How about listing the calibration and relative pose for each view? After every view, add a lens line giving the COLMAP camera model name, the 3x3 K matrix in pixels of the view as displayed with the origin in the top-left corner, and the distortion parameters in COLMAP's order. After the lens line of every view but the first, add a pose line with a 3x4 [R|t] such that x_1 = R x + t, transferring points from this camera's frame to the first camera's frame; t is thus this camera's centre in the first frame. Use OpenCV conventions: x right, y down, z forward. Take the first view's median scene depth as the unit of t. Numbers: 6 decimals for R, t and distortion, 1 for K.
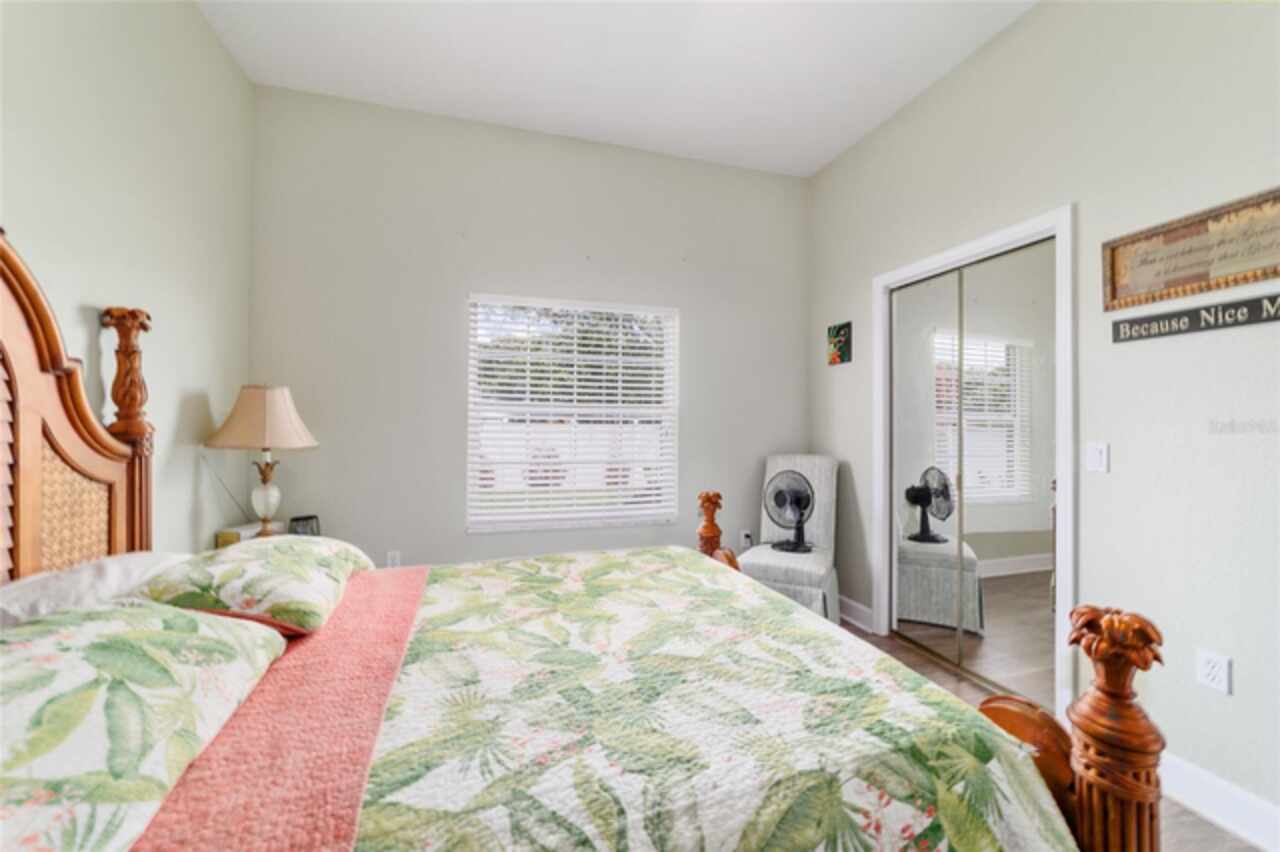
lens RADIAL K [[495.3, 0, 642.6], [0, 495.3, 421.1], [0, 0, 1]] dist [0.000130, -0.000037]
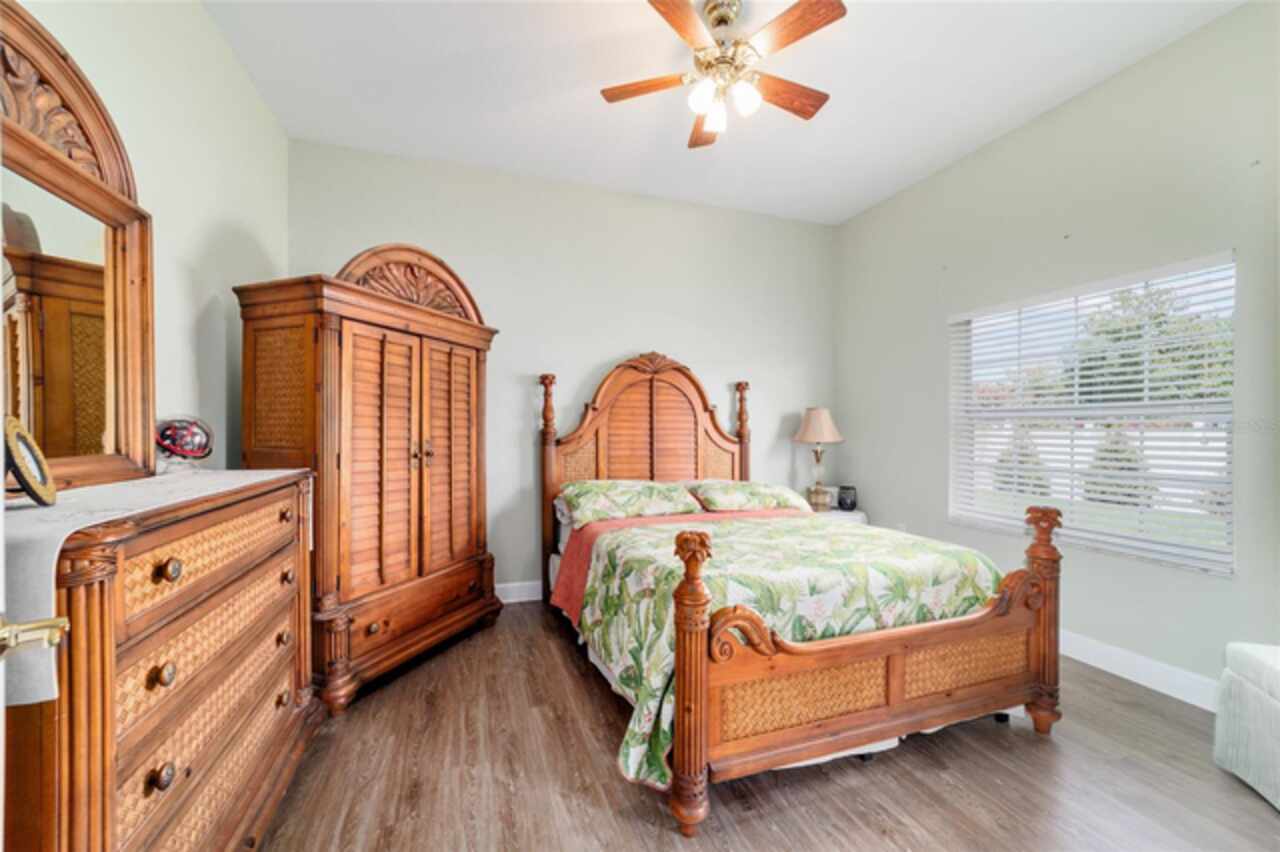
lens RADIAL K [[495.3, 0, 642.9], [0, 495.3, 434.0], [0, 0, 1]] dist [0.000130, -0.000037]
pose [[0.036935, 0.000681, -0.999317, 1.013610], [0.004284, 0.999990, 0.000839, 0.017829], [0.999308, -0.004312, 0.036931, 0.297788]]
